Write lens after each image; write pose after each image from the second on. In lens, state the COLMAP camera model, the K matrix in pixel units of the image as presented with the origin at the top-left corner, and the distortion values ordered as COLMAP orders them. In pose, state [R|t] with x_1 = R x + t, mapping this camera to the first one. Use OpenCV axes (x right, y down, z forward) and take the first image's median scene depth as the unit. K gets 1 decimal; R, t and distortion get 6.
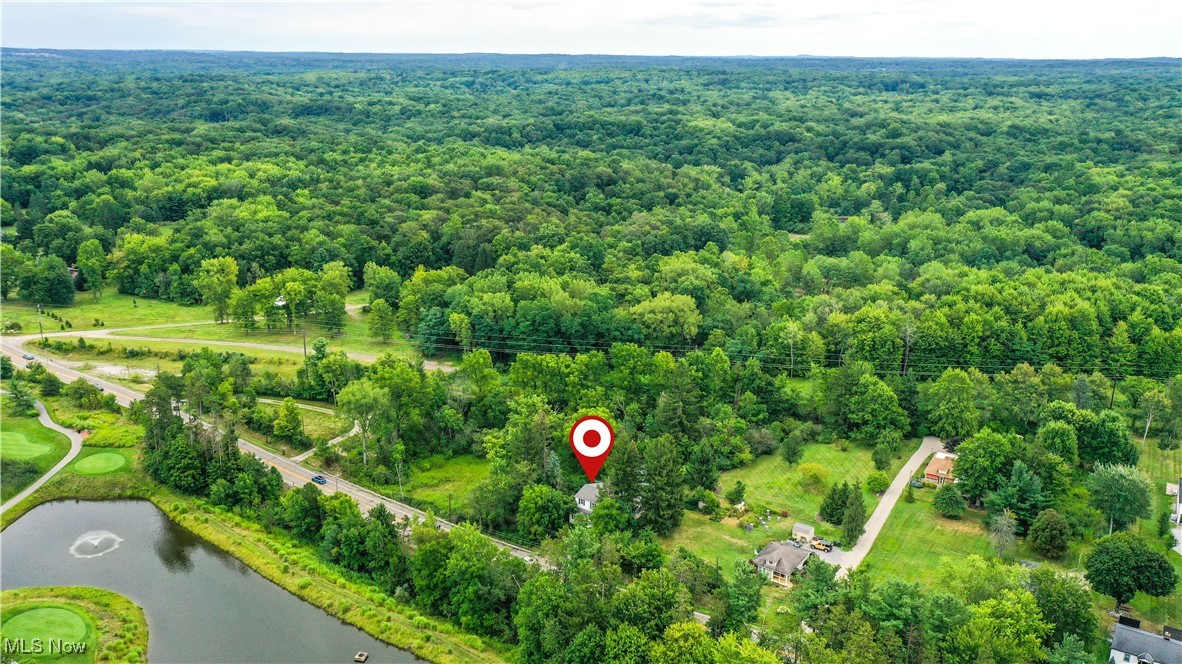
lens RADIAL K [[934.0, 0, 591.2], [0, 934.0, 325.3], [0, 0, 1]] dist [0.009709, 0.010042]
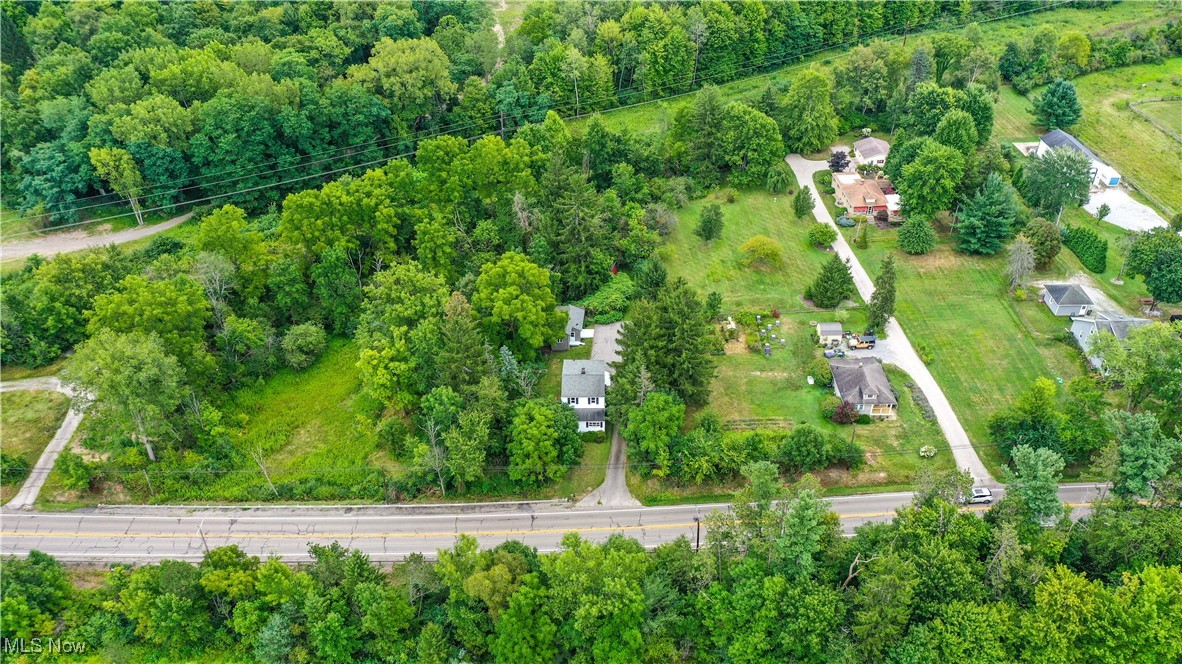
lens RADIAL K [[934.0, 0, 591.2], [0, 934.0, 325.3], [0, 0, 1]] dist [0.009709, 0.010042]
pose [[0.815650, -0.351892, 0.459225, -0.216970], [0.175474, 0.906837, 0.383218, -0.091826], [-0.551294, -0.231990, 0.801409, 0.324960]]
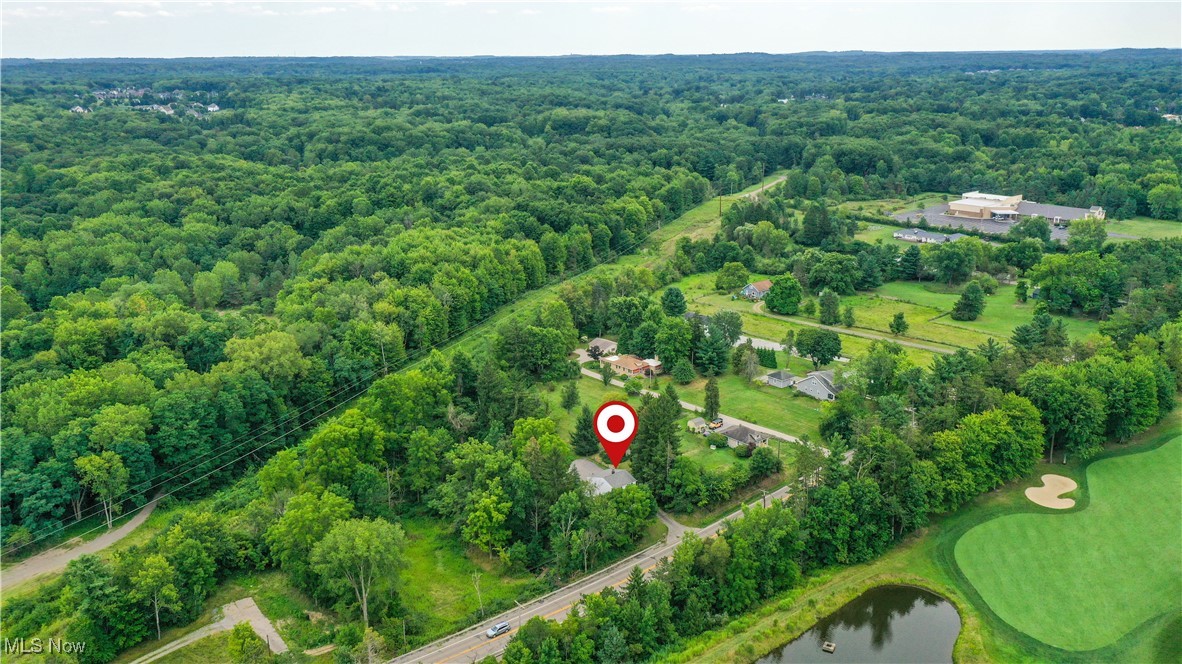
lens RADIAL K [[934.0, 0, 591.2], [0, 934.0, 325.3], [0, 0, 1]] dist [0.009709, 0.010042]
pose [[0.281197, -0.279111, 0.918164, -0.655045], [0.278389, 0.939352, 0.200292, -0.138785], [-0.918383, 0.199285, 0.341845, 0.467796]]
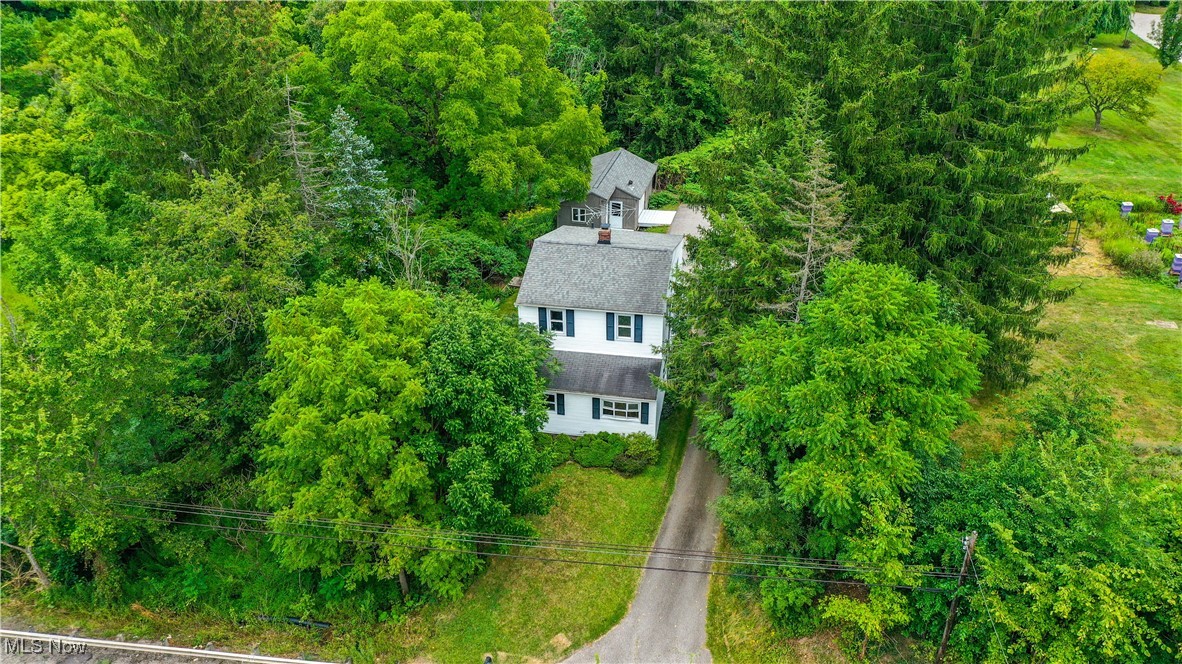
lens RADIAL K [[934.0, 0, 591.2], [0, 934.0, 325.3], [0, 0, 1]] dist [0.009709, 0.010042]
pose [[0.901730, -0.225407, 0.368884, -0.057406], [0.132980, 0.956560, 0.259442, 0.099678], [-0.411339, -0.184892, 0.892533, 0.590599]]
